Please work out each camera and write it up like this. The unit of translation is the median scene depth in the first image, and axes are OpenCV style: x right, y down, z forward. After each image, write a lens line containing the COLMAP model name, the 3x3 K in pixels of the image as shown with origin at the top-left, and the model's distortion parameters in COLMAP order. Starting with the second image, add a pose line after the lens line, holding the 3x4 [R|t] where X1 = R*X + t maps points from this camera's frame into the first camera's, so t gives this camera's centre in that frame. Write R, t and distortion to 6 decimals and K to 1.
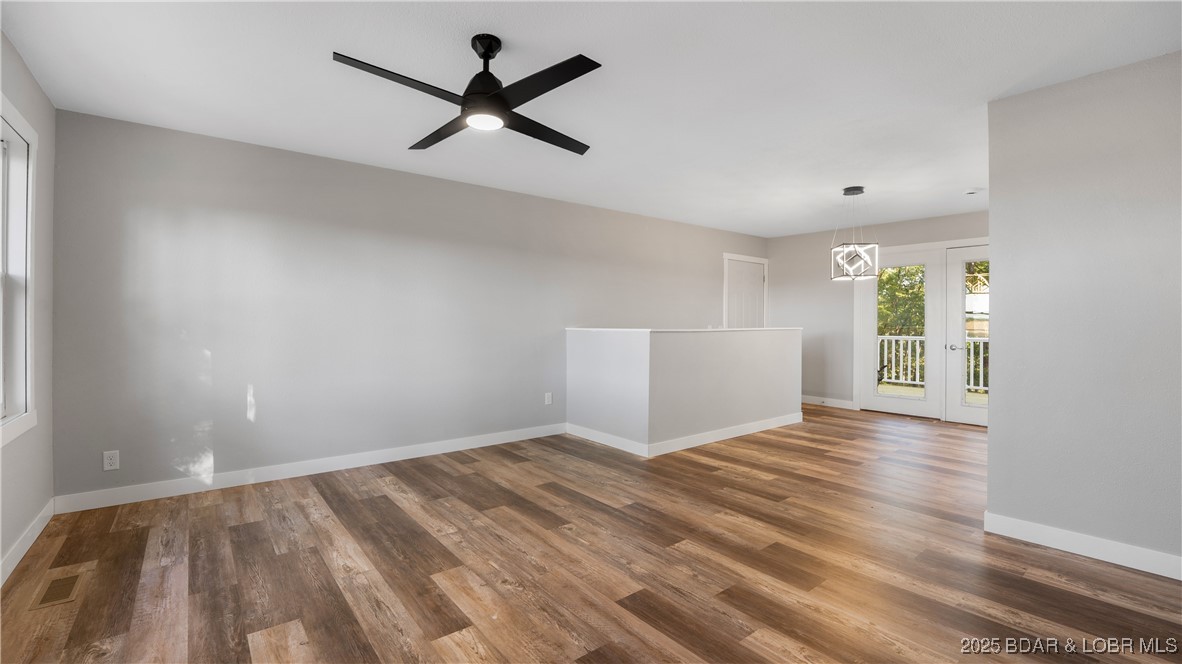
lens RADIAL K [[475.2, 0, 584.0], [0, 475.2, 335.0], [0, 0, 1]] dist [-0.001580, -0.000365]
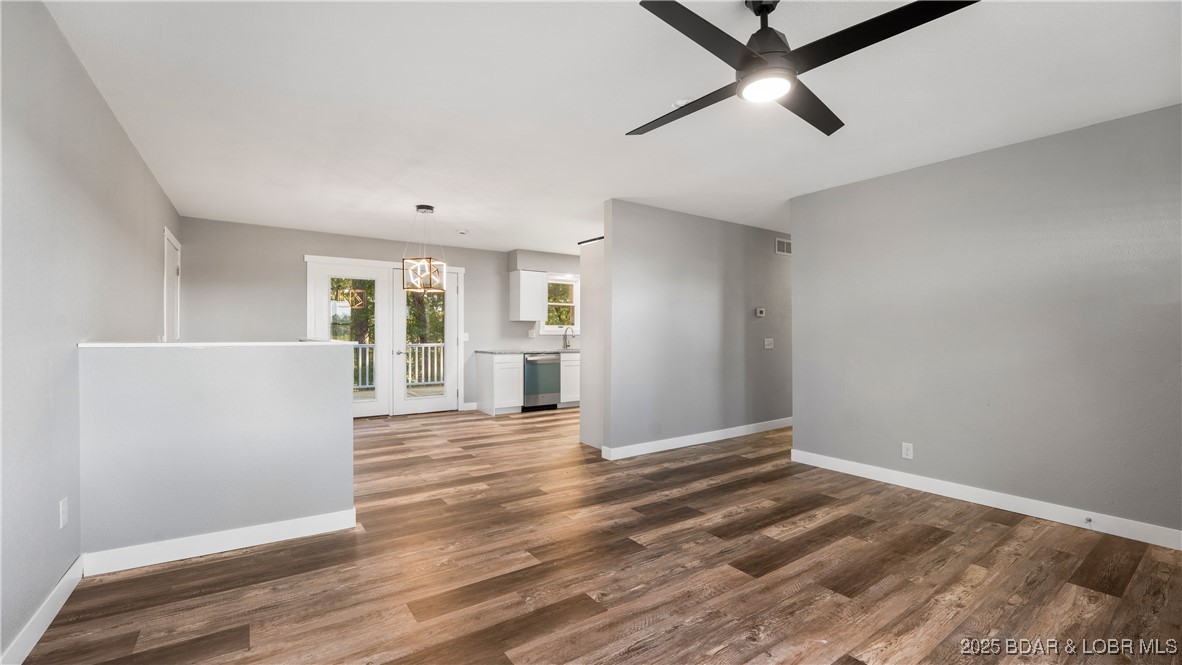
lens RADIAL K [[475.2, 0, 584.0], [0, 475.2, 335.5], [0, 0, 1]] dist [-0.001580, -0.000365]
pose [[0.085950, 0.001217, 0.996299, -0.754612], [0.009259, 0.999955, -0.002020, -0.018775], [-0.996256, 0.009398, 0.085935, 0.885803]]
